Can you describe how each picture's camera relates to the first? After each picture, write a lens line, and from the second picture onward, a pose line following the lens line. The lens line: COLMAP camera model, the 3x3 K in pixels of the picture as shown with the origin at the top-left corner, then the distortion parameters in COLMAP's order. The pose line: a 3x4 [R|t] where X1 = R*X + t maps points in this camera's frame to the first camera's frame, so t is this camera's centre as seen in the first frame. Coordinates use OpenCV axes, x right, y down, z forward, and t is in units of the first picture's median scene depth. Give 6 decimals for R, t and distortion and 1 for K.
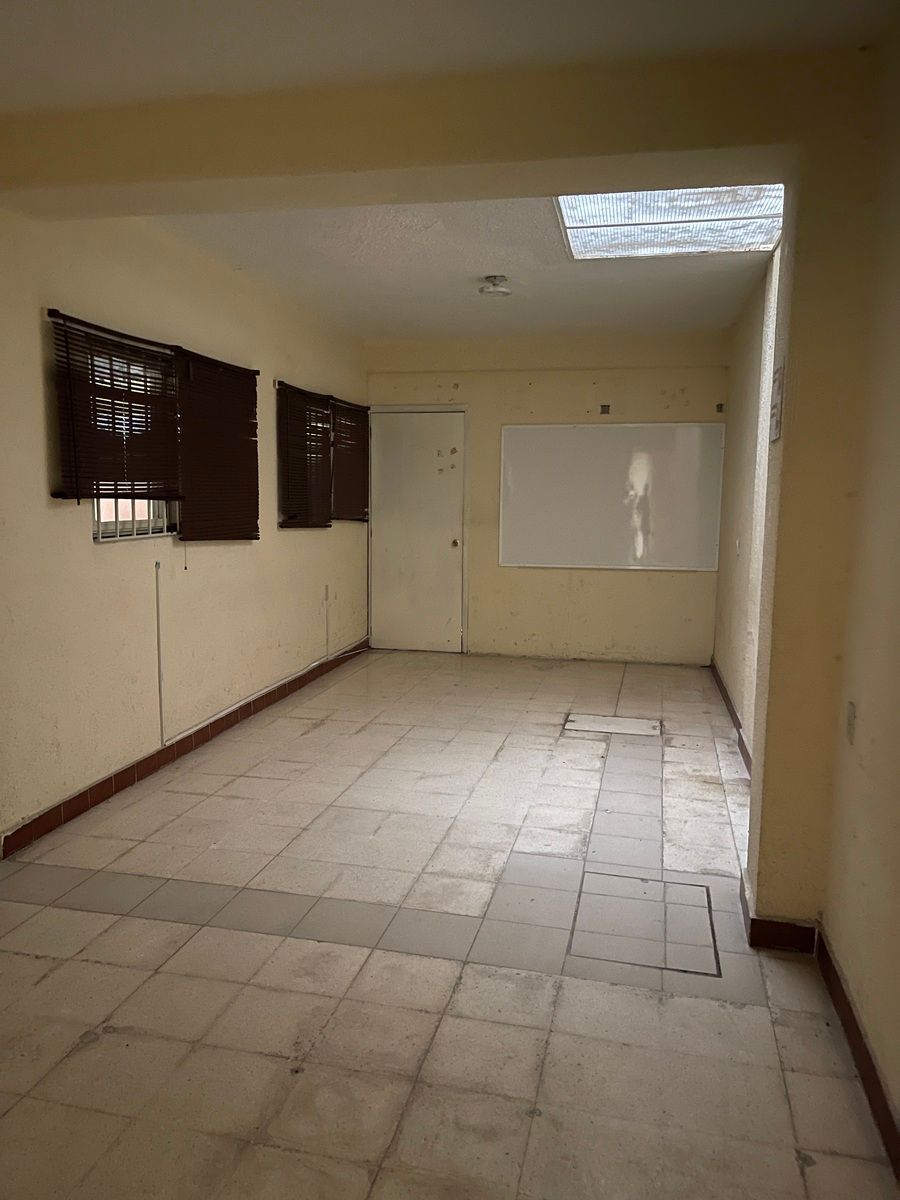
lens RADIAL K [[874.2, 0, 442.4], [0, 874.2, 603.1], [0, 0, 1]] dist [-0.064031, -0.012814]
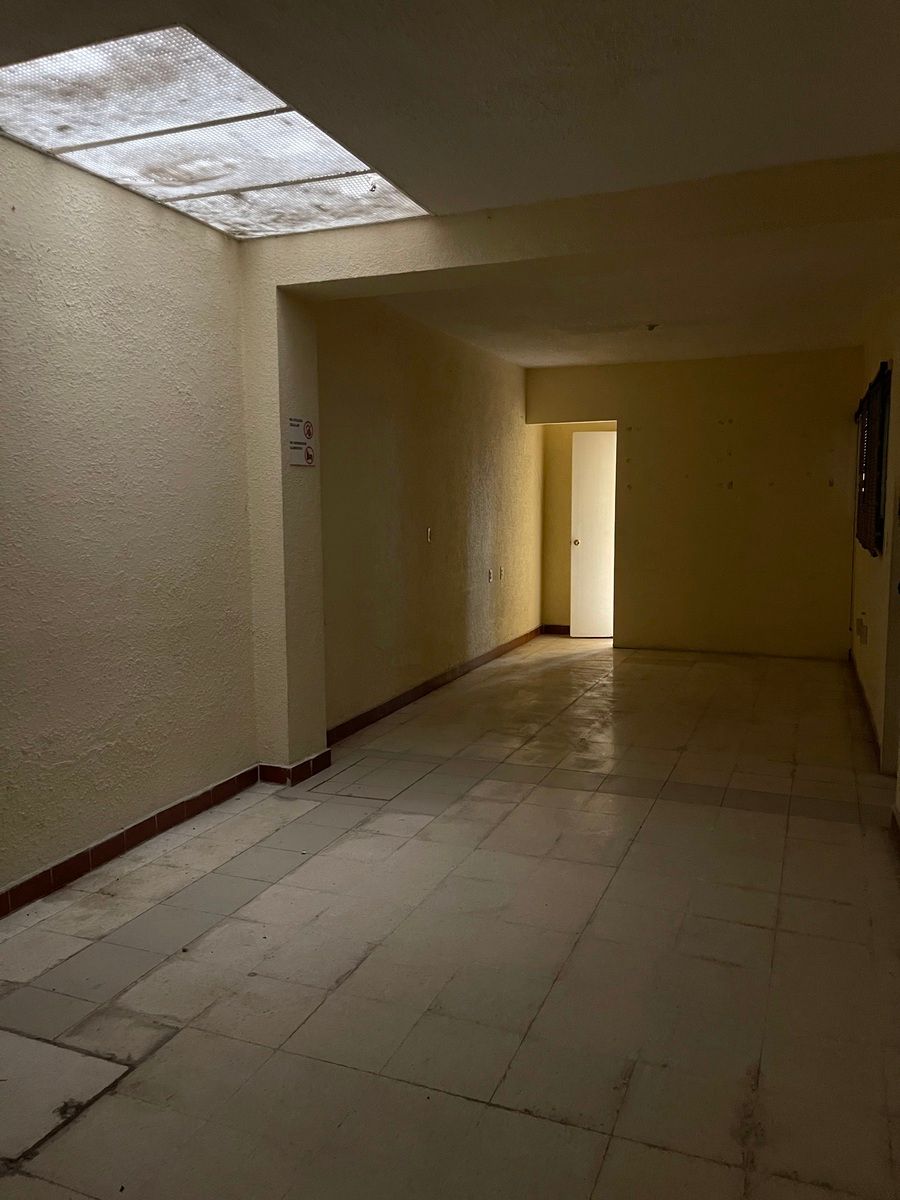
lens RADIAL K [[874.2, 0, 440.6], [0, 874.2, 599.0], [0, 0, 1]] dist [-0.064031, -0.012814]
pose [[-0.986078, -0.021940, 0.164829, -0.092445], [0.017839, 0.971579, 0.236043, -0.226373], [-0.165323, 0.235697, -0.957661, 1.781620]]
